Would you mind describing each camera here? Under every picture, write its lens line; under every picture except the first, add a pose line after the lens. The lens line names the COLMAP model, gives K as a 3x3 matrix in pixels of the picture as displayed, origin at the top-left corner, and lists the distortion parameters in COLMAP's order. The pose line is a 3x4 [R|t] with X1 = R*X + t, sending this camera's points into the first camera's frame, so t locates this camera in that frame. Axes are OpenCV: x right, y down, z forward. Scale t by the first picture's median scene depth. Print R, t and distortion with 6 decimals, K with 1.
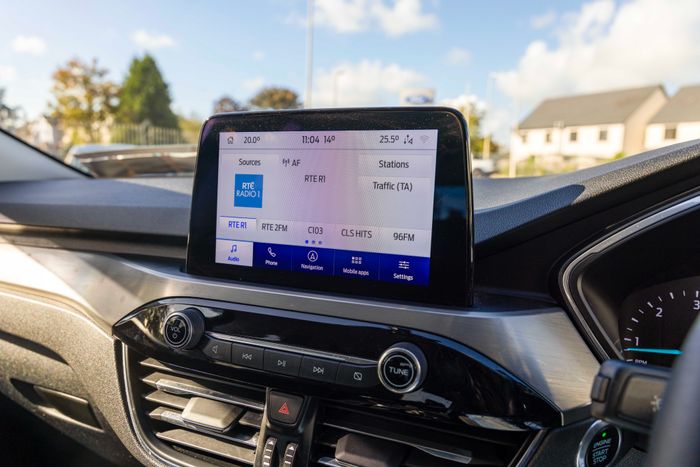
lens RADIAL K [[467.9, 0, 350.0], [0, 467.9, 233.5], [0, 0, 1]] dist [-0.007505, -0.003764]
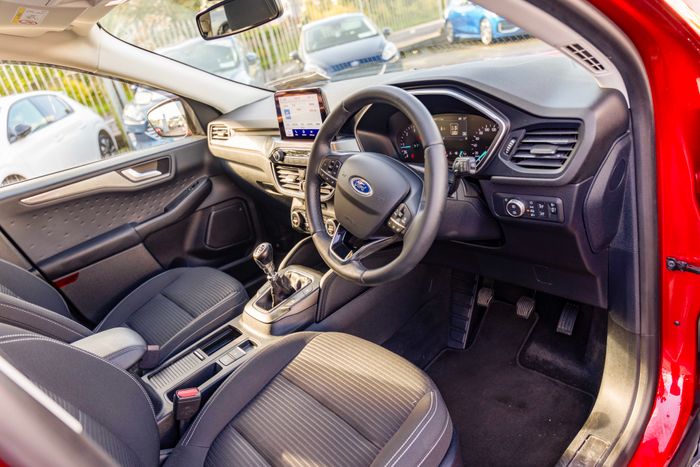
lens RADIAL K [[489.3, 0, 350.0], [0, 489.3, 233.5], [0, 0, 1]] dist [-0.003089, -0.000754]
pose [[0.859772, -0.023961, -0.510116, 2.029259], [0.183800, 0.946477, 0.265327, -0.134998], [0.476455, -0.321880, 0.818159, -2.045151]]
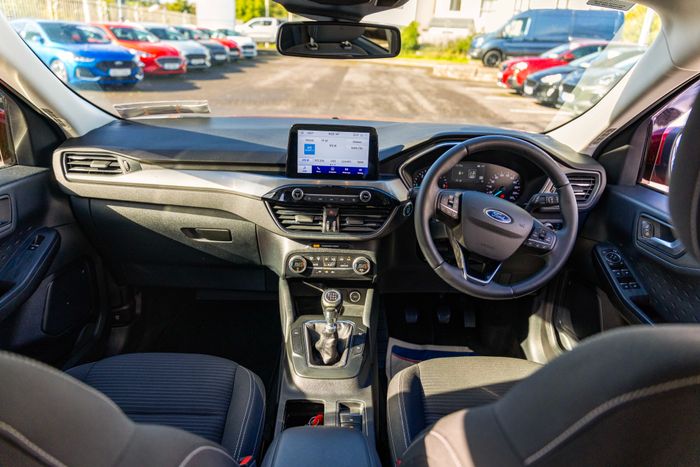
lens RADIAL K [[467.9, 0, 350.0], [0, 467.9, 233.5], [0, 0, 1]] dist [-0.007505, -0.003764]
pose [[0.923092, -0.130470, 0.361772, -1.205246], [0.028592, 0.961374, 0.273756, -0.409778], [-0.383515, -0.242358, 0.891167, -2.095888]]
